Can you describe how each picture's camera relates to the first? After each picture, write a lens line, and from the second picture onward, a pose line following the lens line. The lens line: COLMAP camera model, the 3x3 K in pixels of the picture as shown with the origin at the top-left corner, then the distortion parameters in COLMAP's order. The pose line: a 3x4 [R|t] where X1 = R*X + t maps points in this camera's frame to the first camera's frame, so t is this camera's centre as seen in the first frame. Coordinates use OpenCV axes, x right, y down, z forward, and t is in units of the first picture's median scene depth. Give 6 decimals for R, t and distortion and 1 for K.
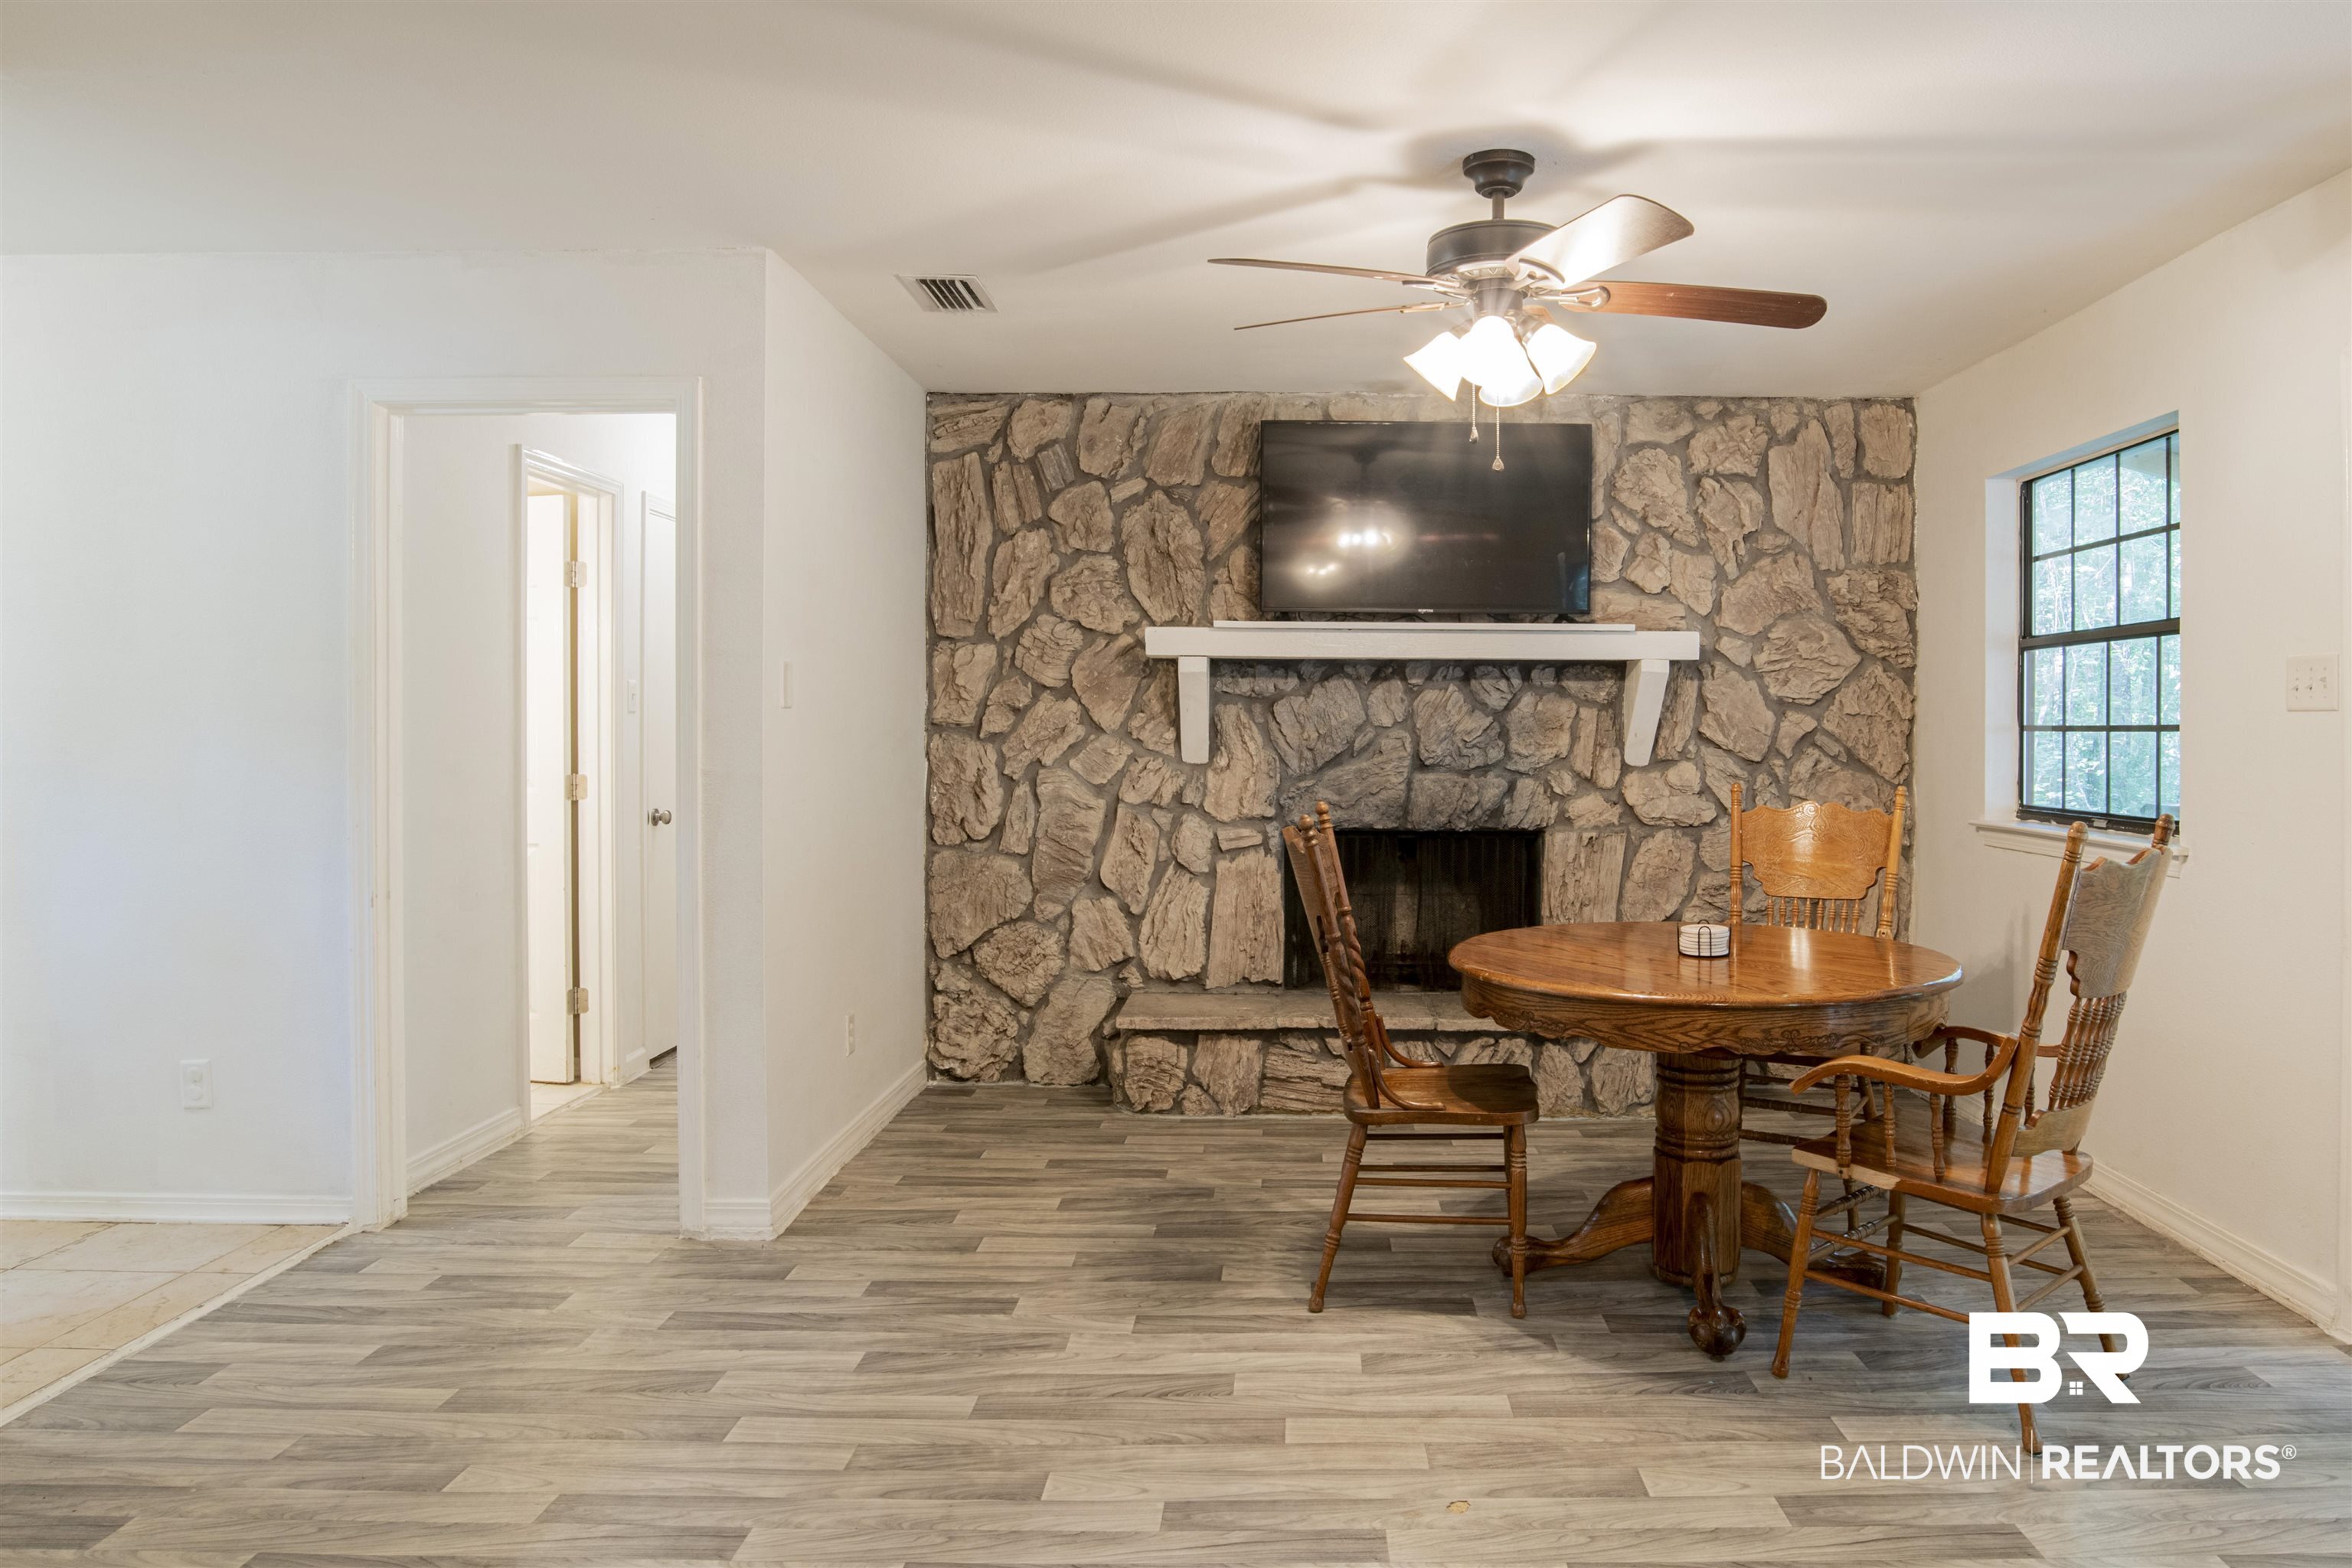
lens RADIAL K [[1536.7, 0, 1317.5], [0, 1536.7, 729.0], [0, 0, 1]] dist [-0.062826, -0.000377]
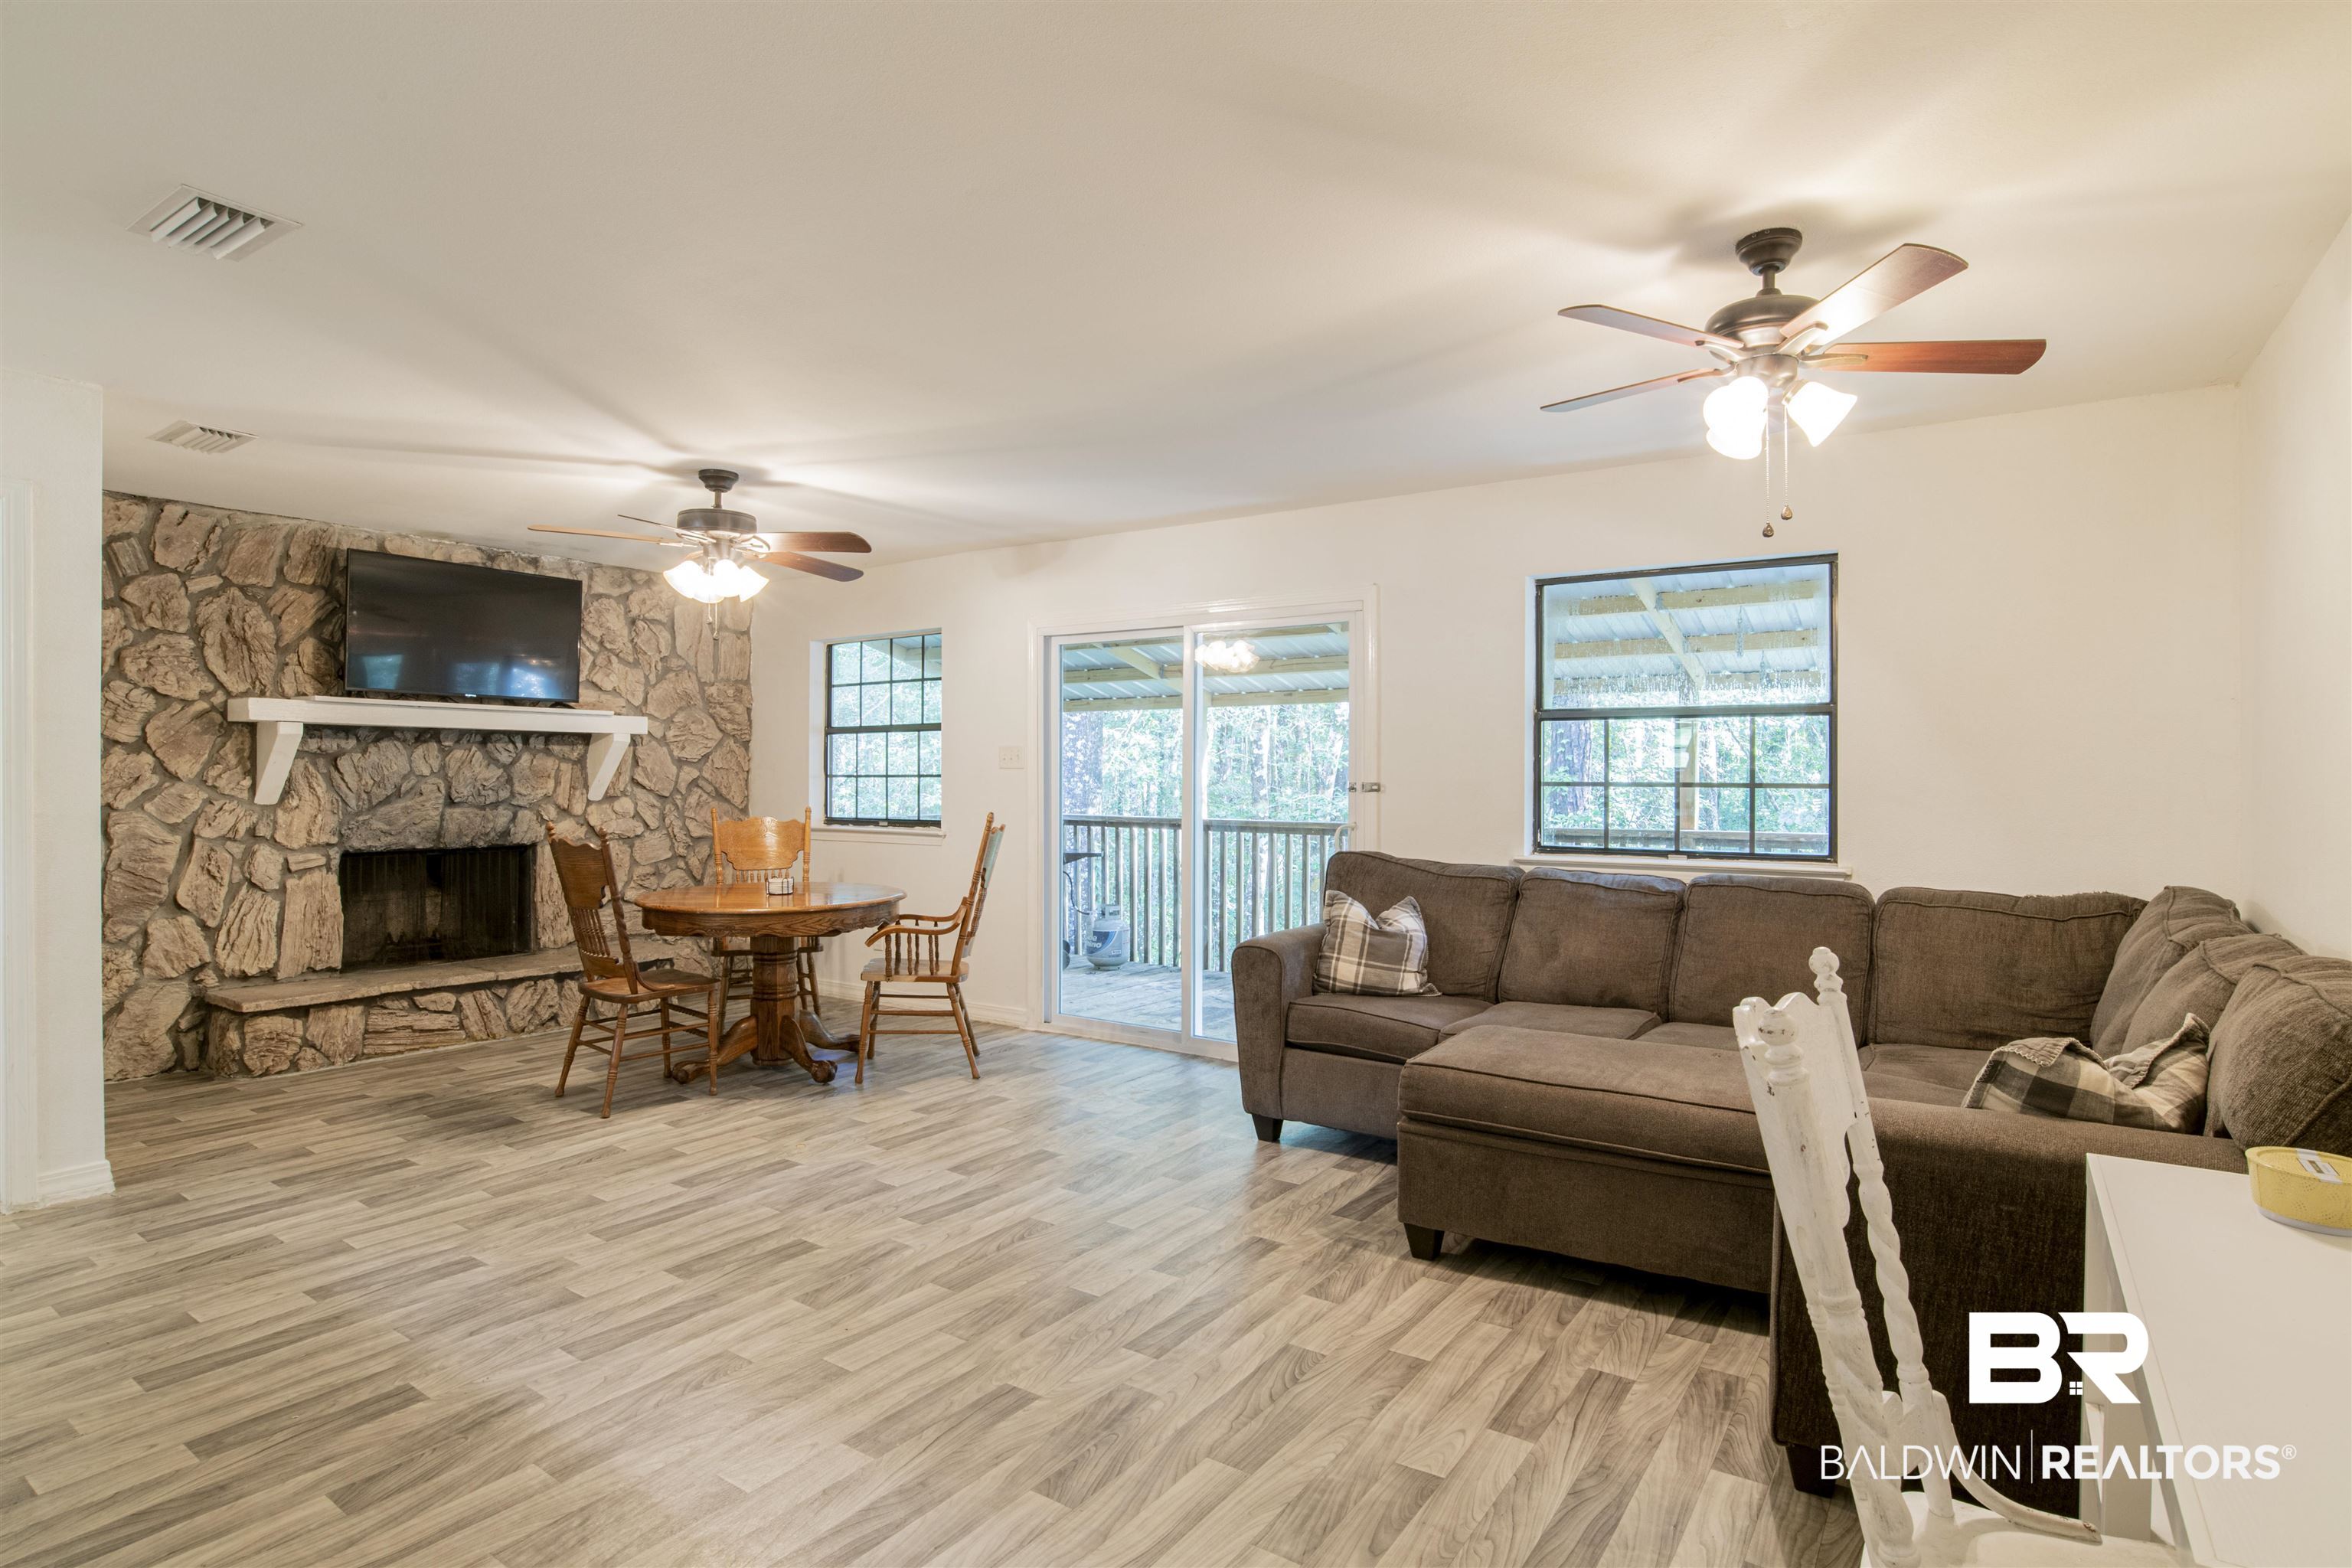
lens RADIAL K [[1188.3, 0, 1178.0], [0, 1188.3, 771.1], [0, 0, 1]] dist [-0.032896, 0.001042]
pose [[0.575845, 0.001824, 0.817557, -0.435773], [-0.000915, 0.999998, -0.001587, -0.004601], [-0.817558, 0.000166, 0.575846, -0.178334]]
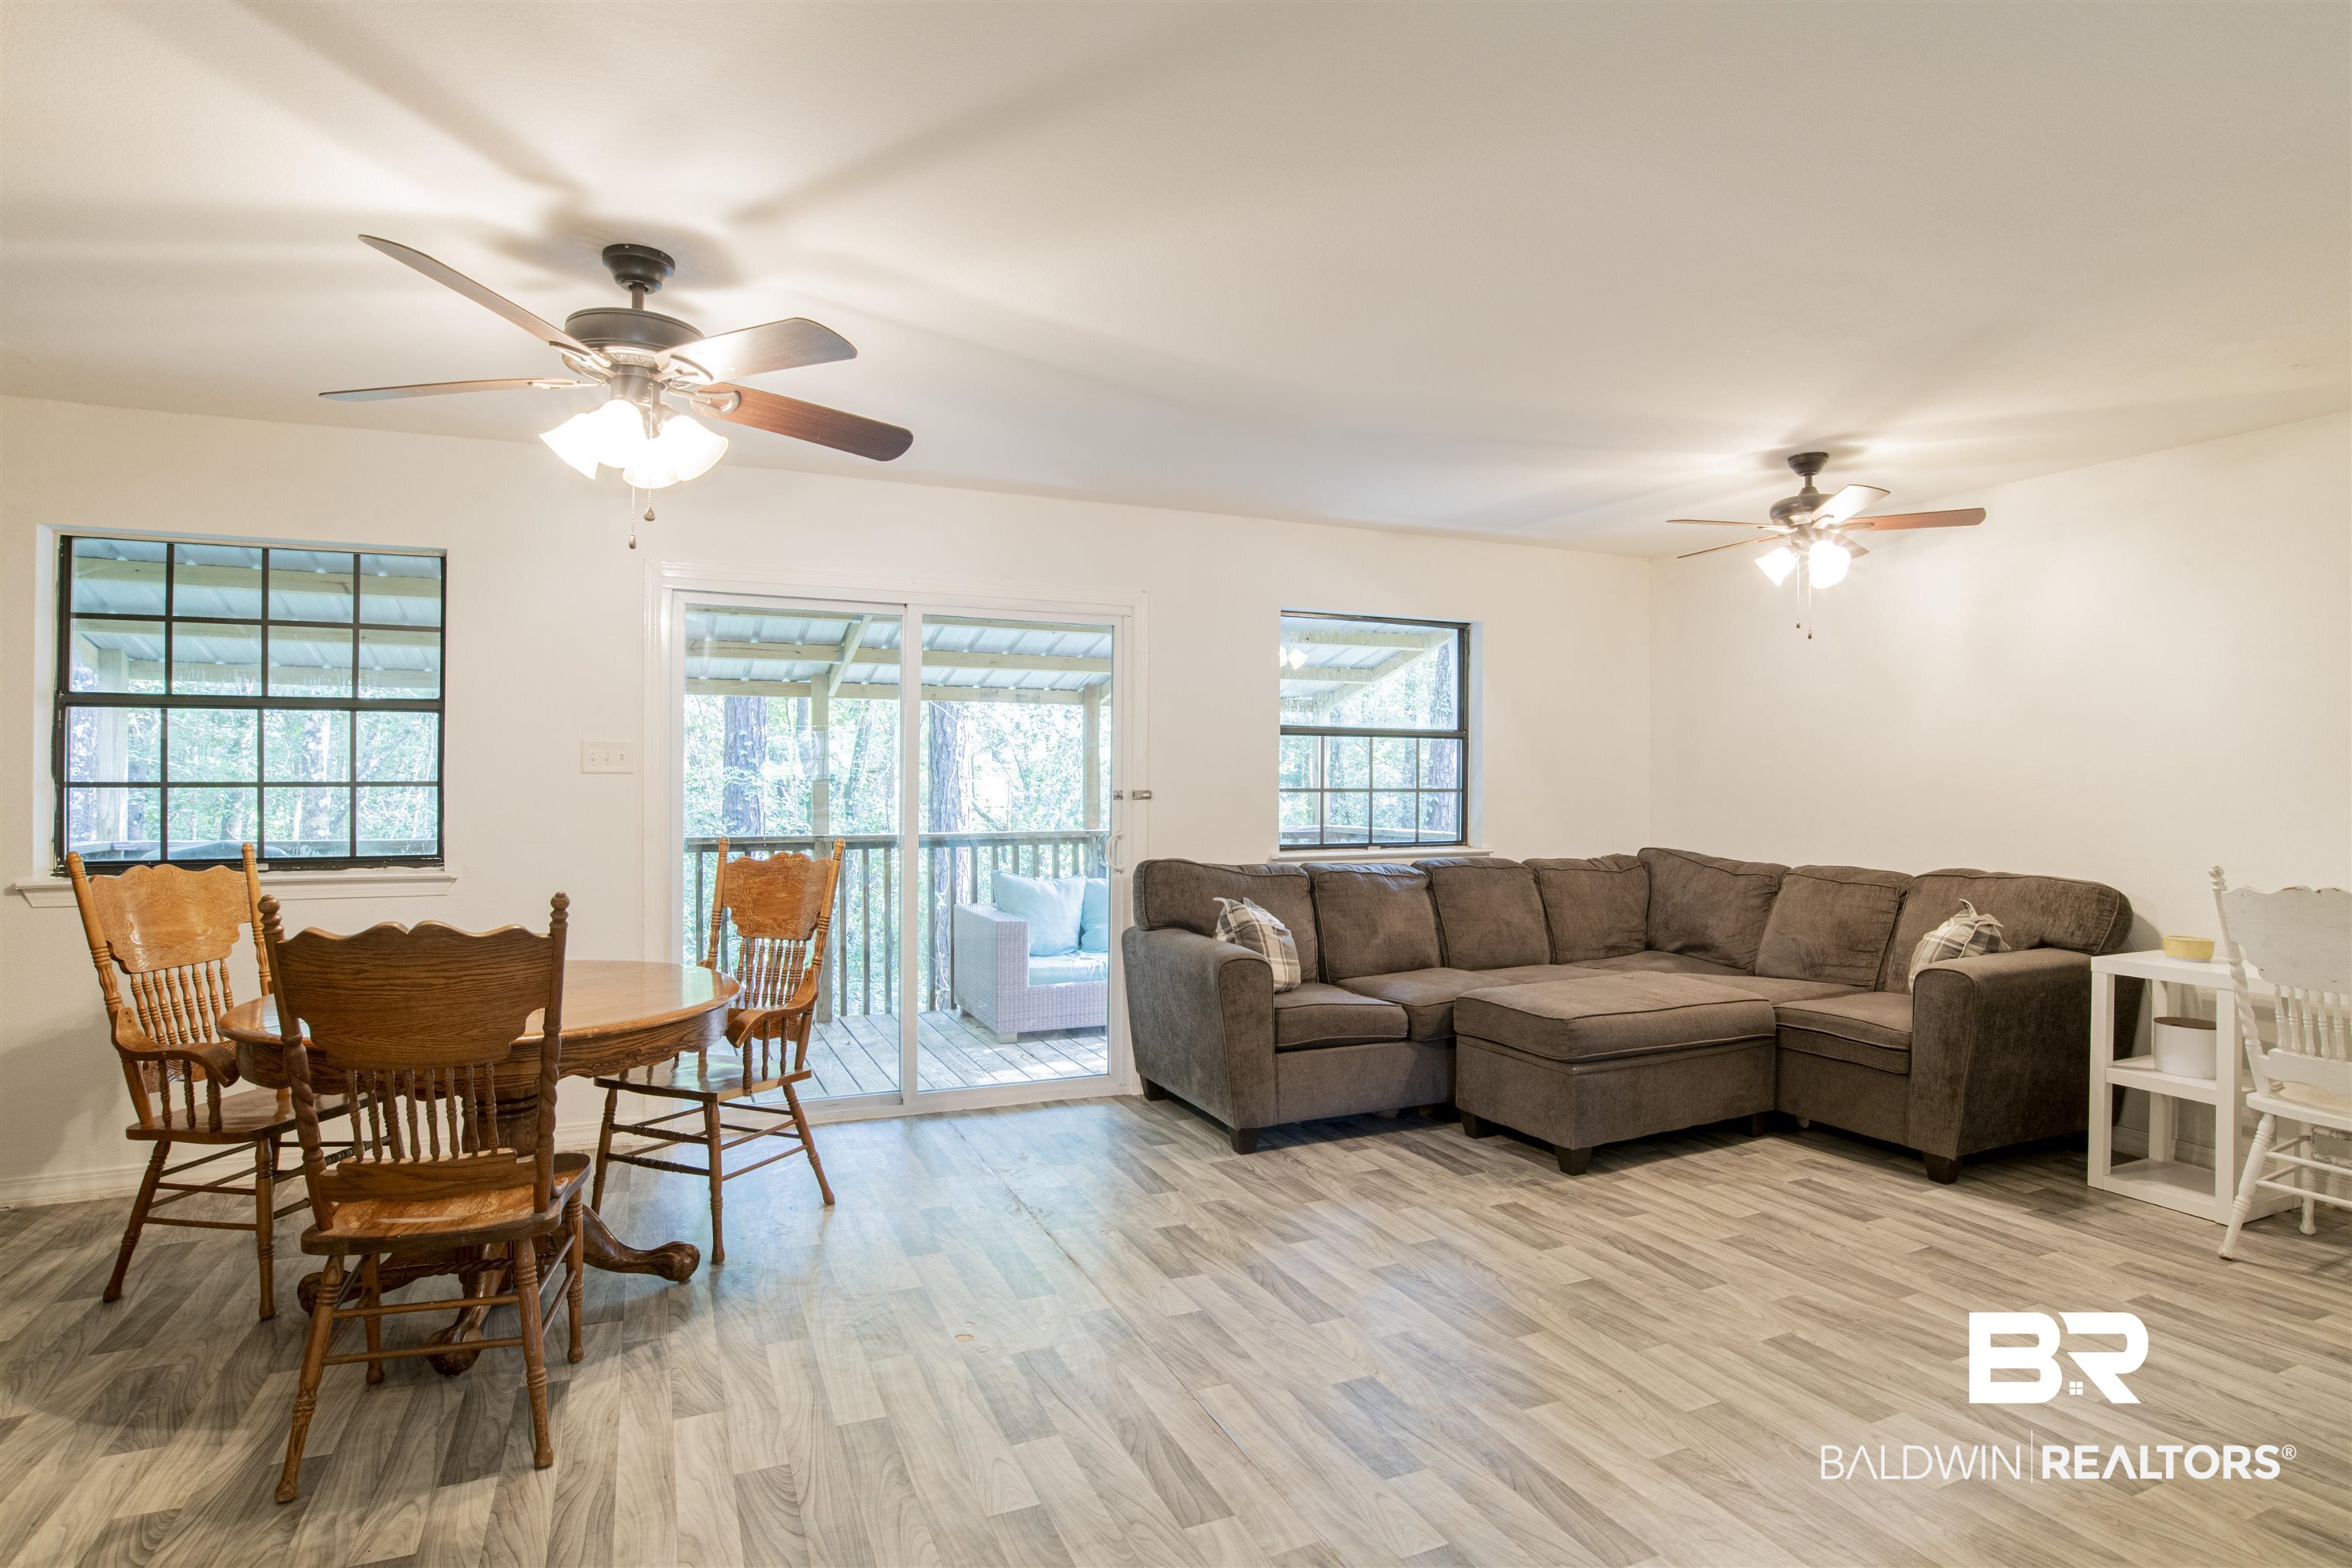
lens RADIAL K [[1188.3, 0, 1178.0], [0, 1188.3, 771.1], [0, 0, 1]] dist [-0.032896, 0.001042]
pose [[-0.389349, 0.015236, 0.920964, -0.455614], [0.002480, 0.999877, -0.015493, 0.001974], [-0.921087, -0.003749, -0.389339, 0.564737]]
